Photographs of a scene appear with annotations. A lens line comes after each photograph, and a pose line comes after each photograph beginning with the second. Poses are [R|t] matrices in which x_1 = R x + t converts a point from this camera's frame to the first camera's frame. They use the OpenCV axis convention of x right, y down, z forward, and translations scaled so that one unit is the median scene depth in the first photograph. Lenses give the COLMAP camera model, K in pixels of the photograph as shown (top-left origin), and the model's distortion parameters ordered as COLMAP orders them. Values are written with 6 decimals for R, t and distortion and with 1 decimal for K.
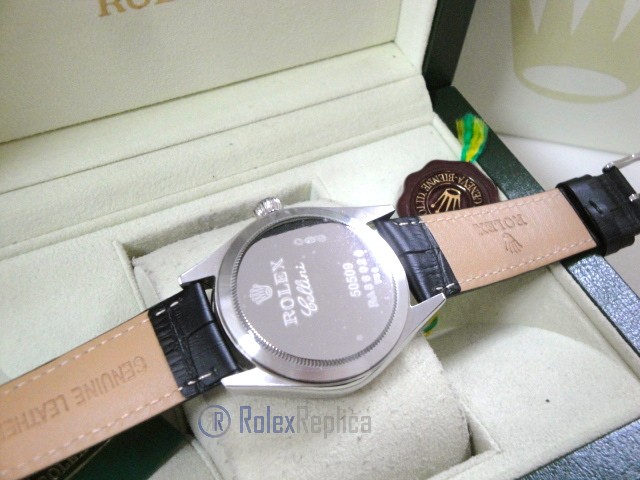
lens RADIAL K [[815.5, 0, 332.2], [0, 815.5, 234.5], [0, 0, 1]] dist [0.045015, 0.000000]
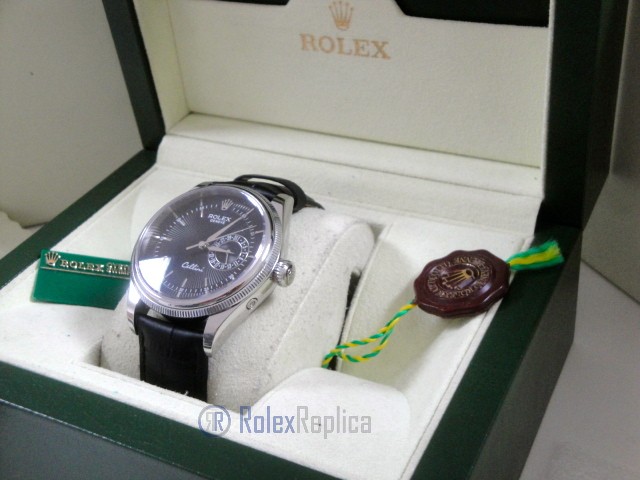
lens RADIAL K [[815.5, 0, 325.3], [0, 815.5, 246.8], [0, 0, 1]] dist [0.045015, 0.000000]
pose [[0.561876, 0.355790, -0.746799, 0.859449], [-0.545984, 0.837714, -0.011683, 0.018003], [0.621448, 0.414304, 0.664947, 0.194834]]
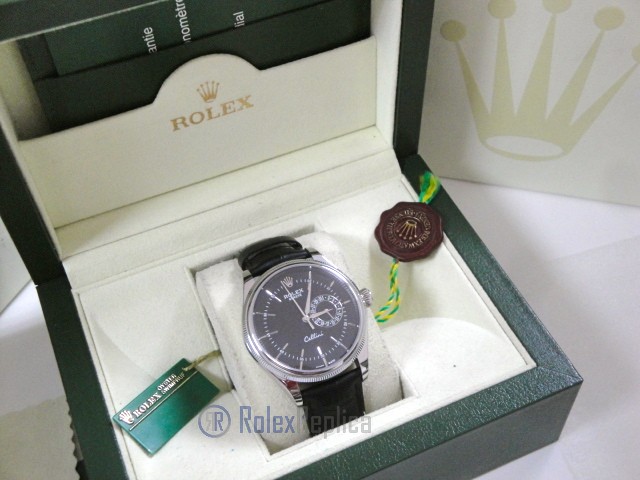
lens RADIAL K [[815.5, 0, 319.1], [0, 815.5, 237.9], [0, 0, 1]] dist [0.045015, 0.000000]
pose [[0.990263, -0.023652, -0.137188, 0.200899], [0.021358, 0.999607, -0.018170, -0.016684], [0.137564, 0.015063, 0.990378, -0.512158]]
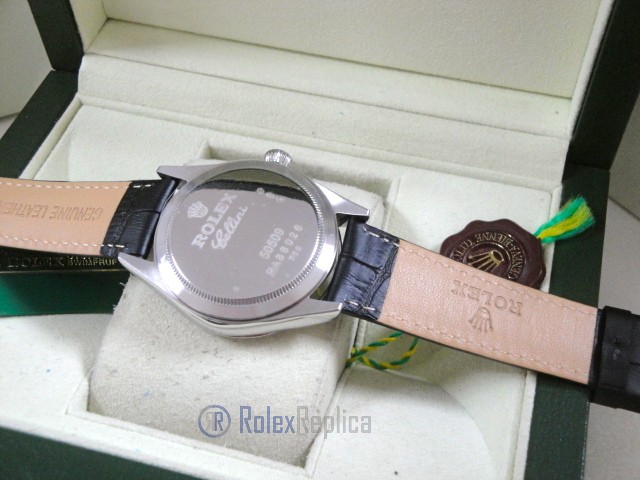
lens RADIAL K [[815.5, 0, 320.2], [0, 815.5, 233.9], [0, 0, 1]] dist [0.045015, 0.000000]
pose [[0.729404, 0.470695, -0.496404, 0.471669], [-0.486320, 0.867126, 0.107630, -0.078781], [0.481105, 0.162906, 0.861394, 0.108691]]
